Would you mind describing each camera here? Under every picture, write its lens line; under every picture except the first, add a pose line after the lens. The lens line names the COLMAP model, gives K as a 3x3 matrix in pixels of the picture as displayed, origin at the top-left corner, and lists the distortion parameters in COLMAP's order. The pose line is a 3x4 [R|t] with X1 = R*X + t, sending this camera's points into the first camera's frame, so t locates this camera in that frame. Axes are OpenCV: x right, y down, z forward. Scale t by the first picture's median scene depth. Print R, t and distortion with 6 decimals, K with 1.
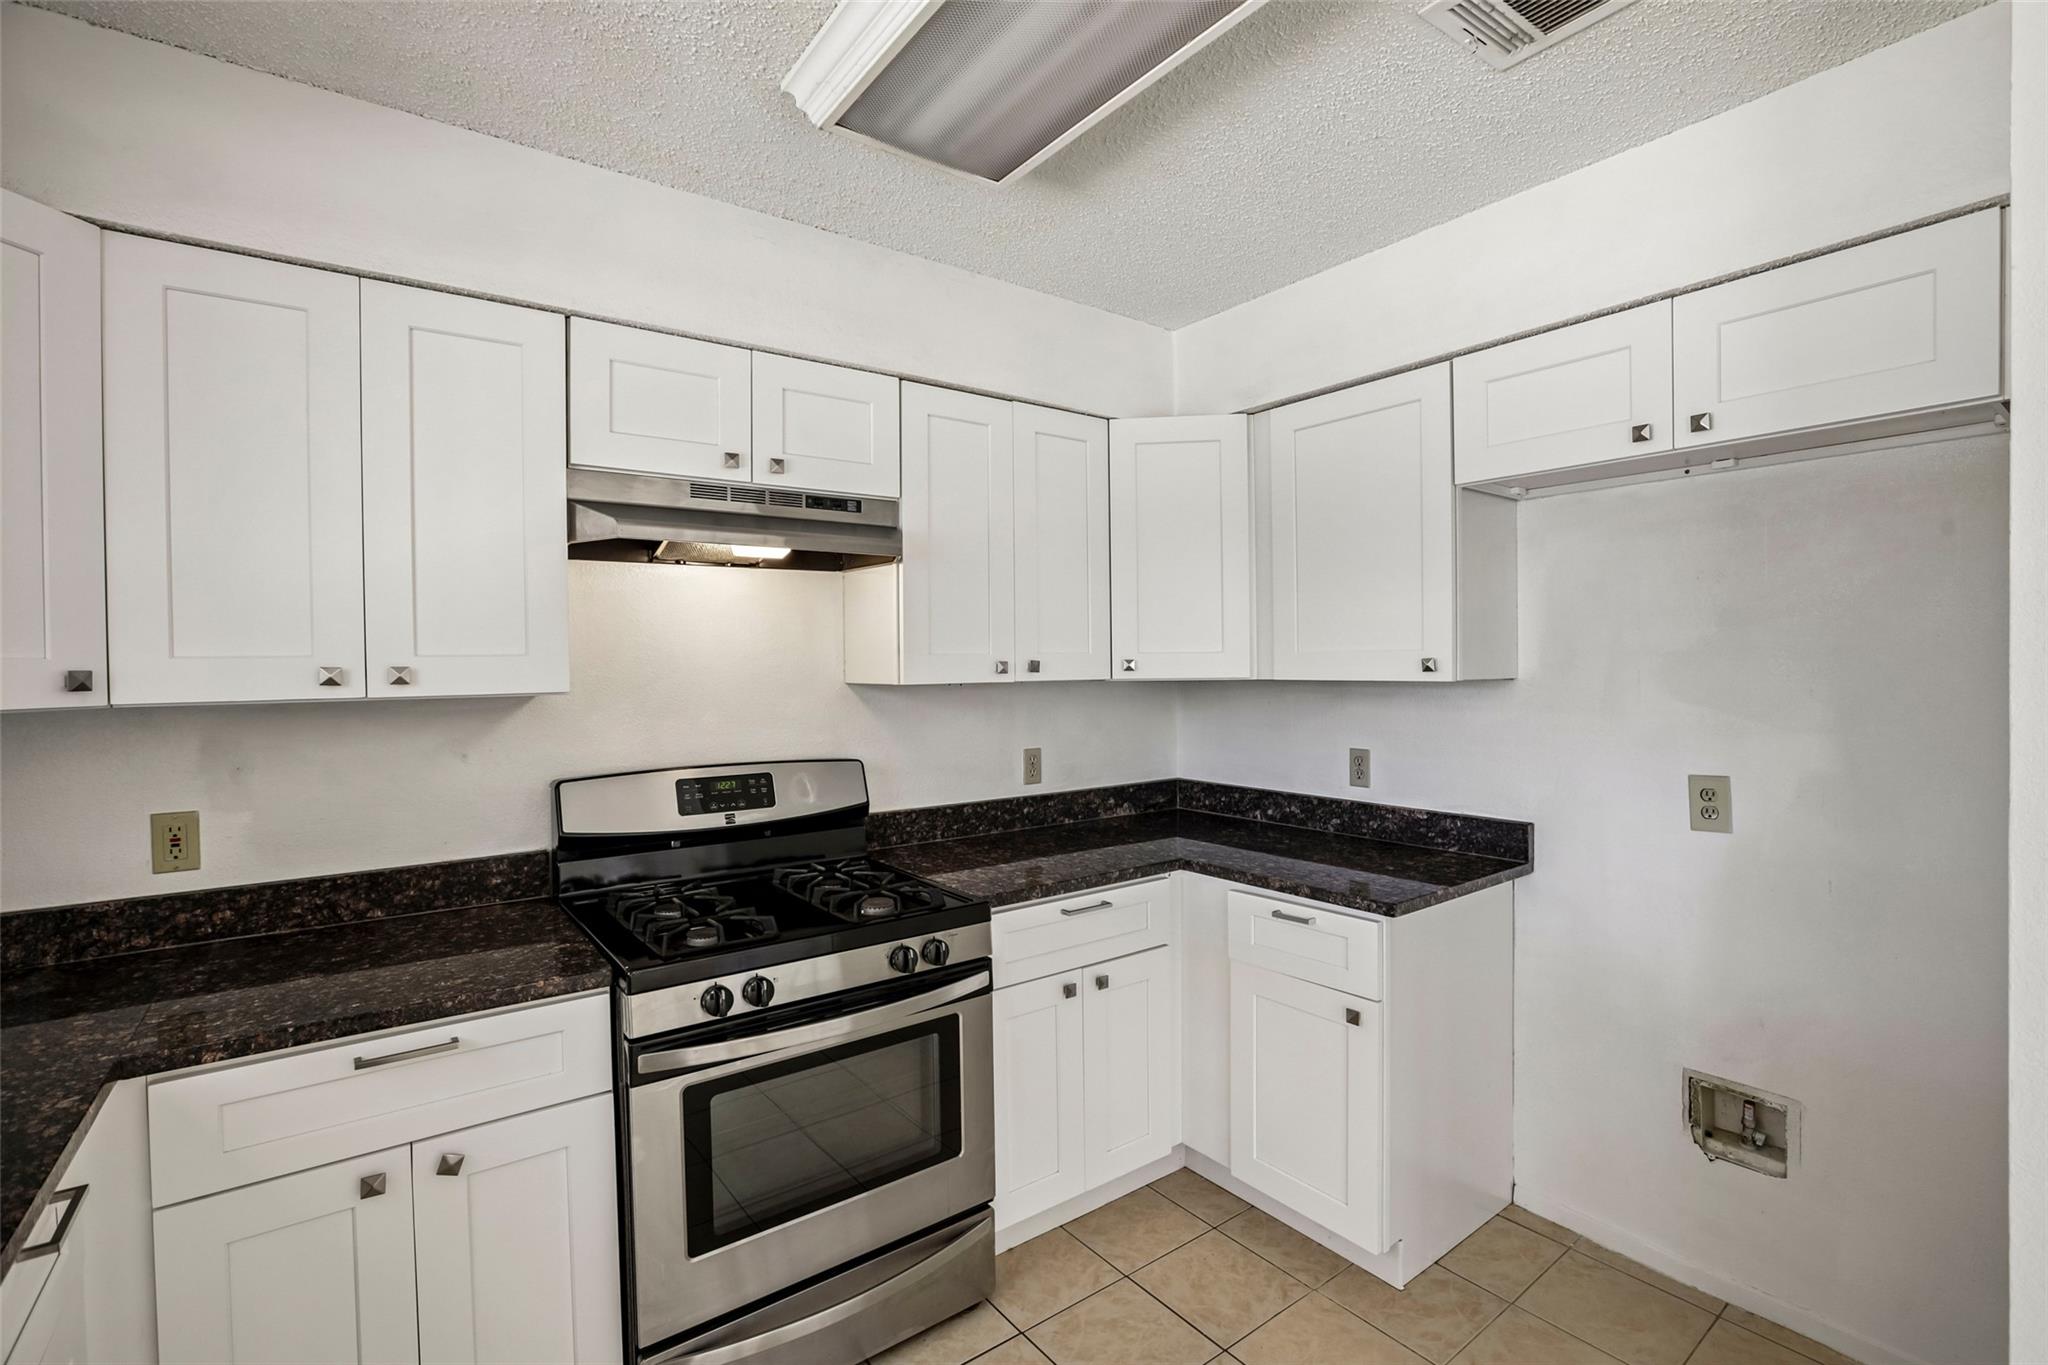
lens RADIAL K [[933.8, 0, 1029.2], [0, 933.8, 675.1], [0, 0, 1]] dist [-0.031180, 0.004882]
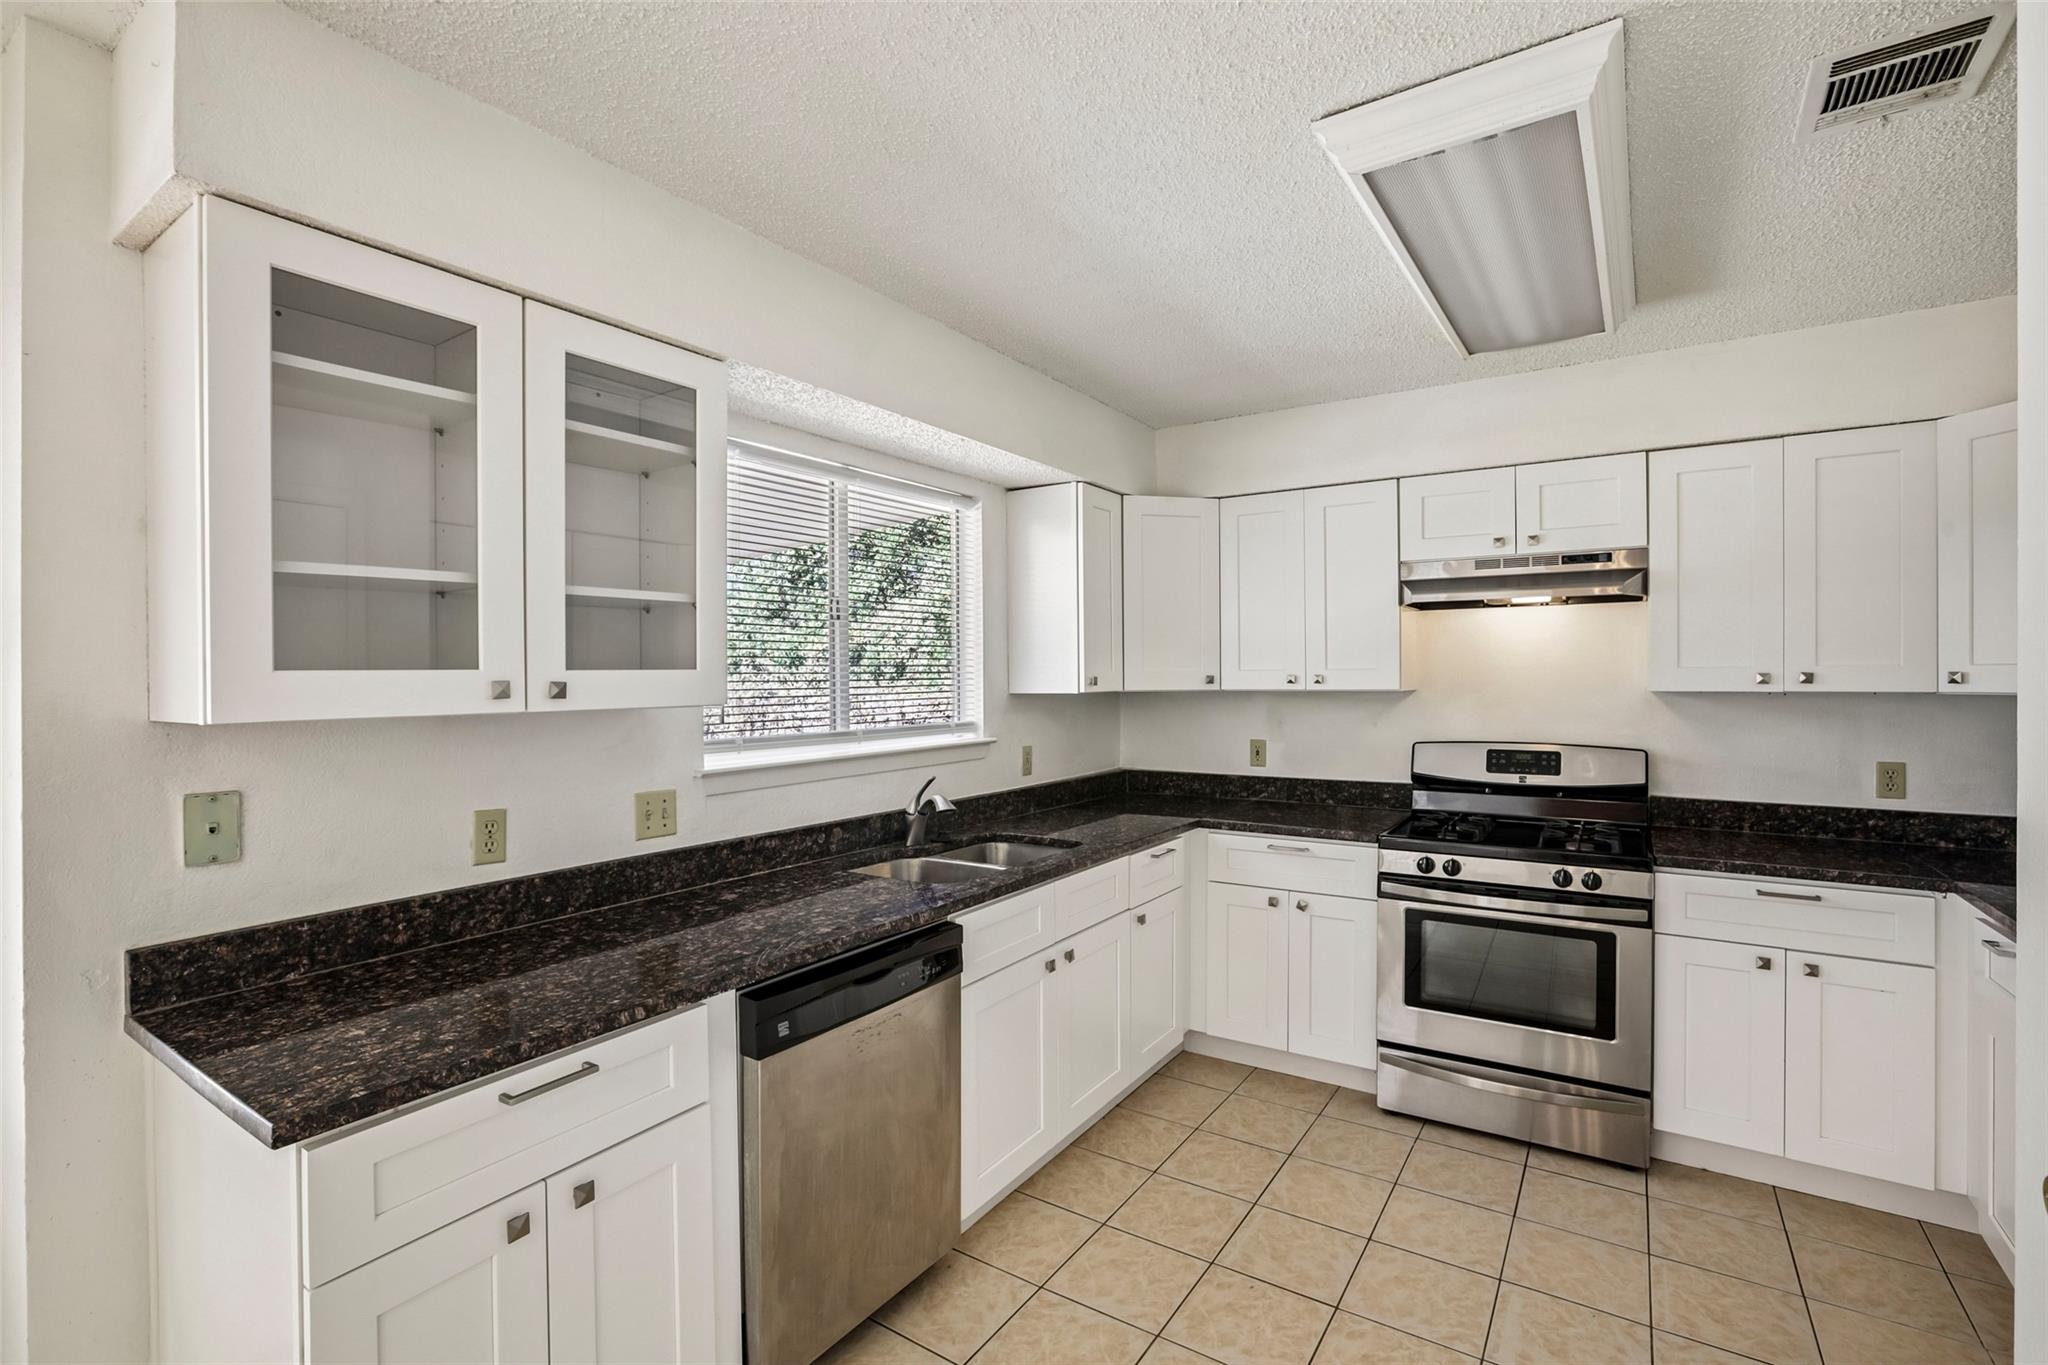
lens RADIAL K [[933.8, 0, 1054.5], [0, 933.8, 676.7], [0, 0, 1]] dist [-0.031180, 0.004882]
pose [[0.358620, 0.006427, -0.933461, 0.860932], [-0.014750, 0.999890, 0.001218, 0.001063], [0.933367, 0.013332, 0.358676, -0.241457]]
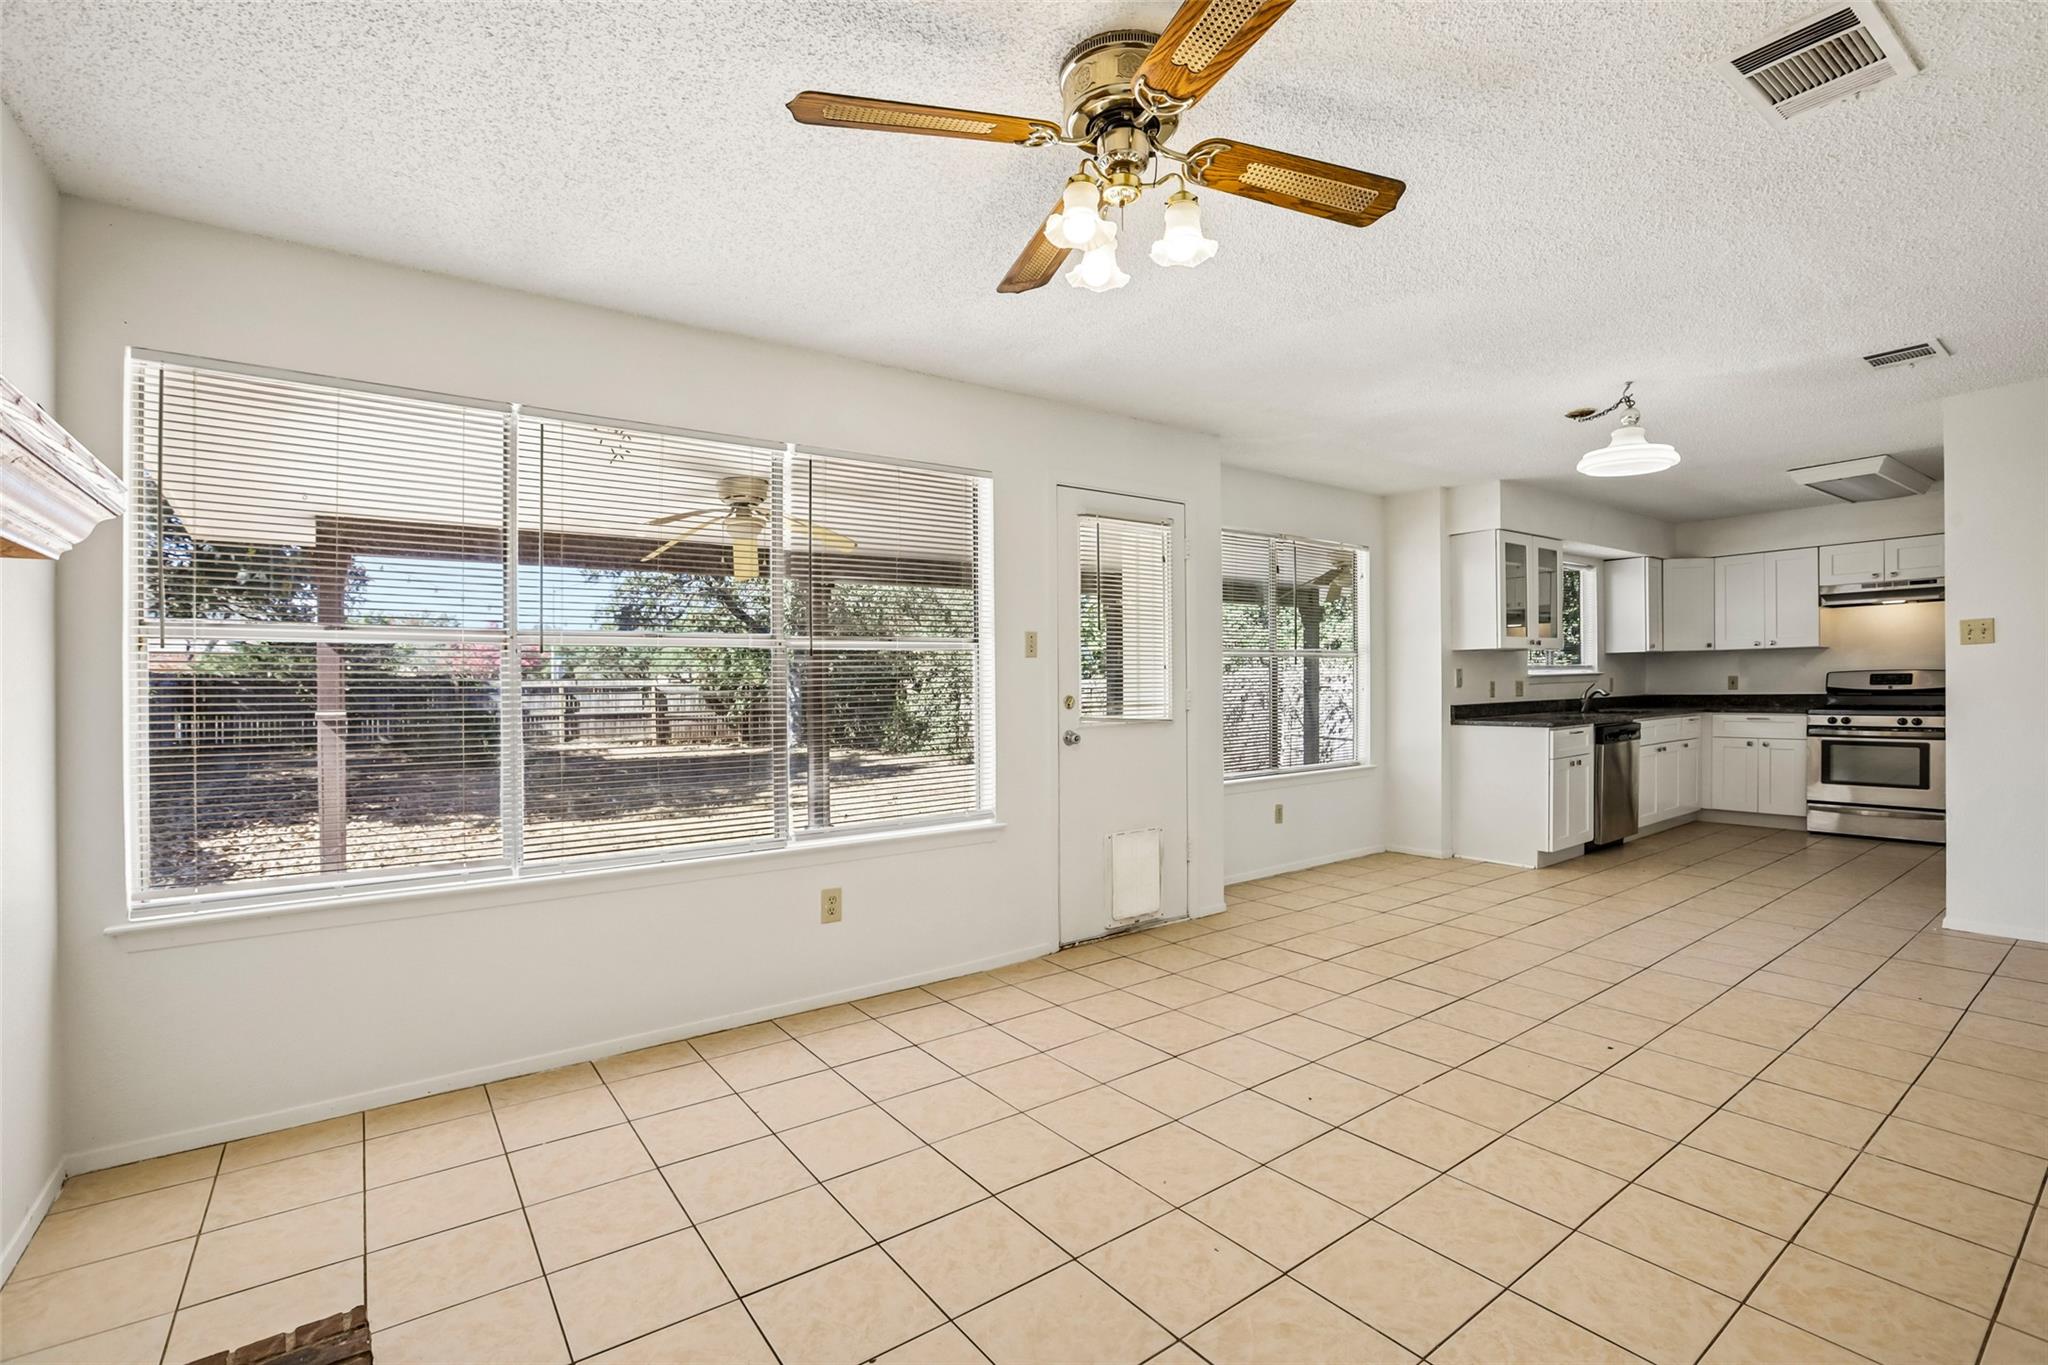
lens RADIAL K [[933.8, 0, 1027.0], [0, 933.8, 704.3], [0, 0, 1]] dist [-0.031180, 0.004882]
pose [[0.005266, 0.025817, -0.999653, 2.959277], [-0.001226, 0.999666, 0.025811, 0.149568], [0.999985, 0.001089, 0.005296, -2.067440]]
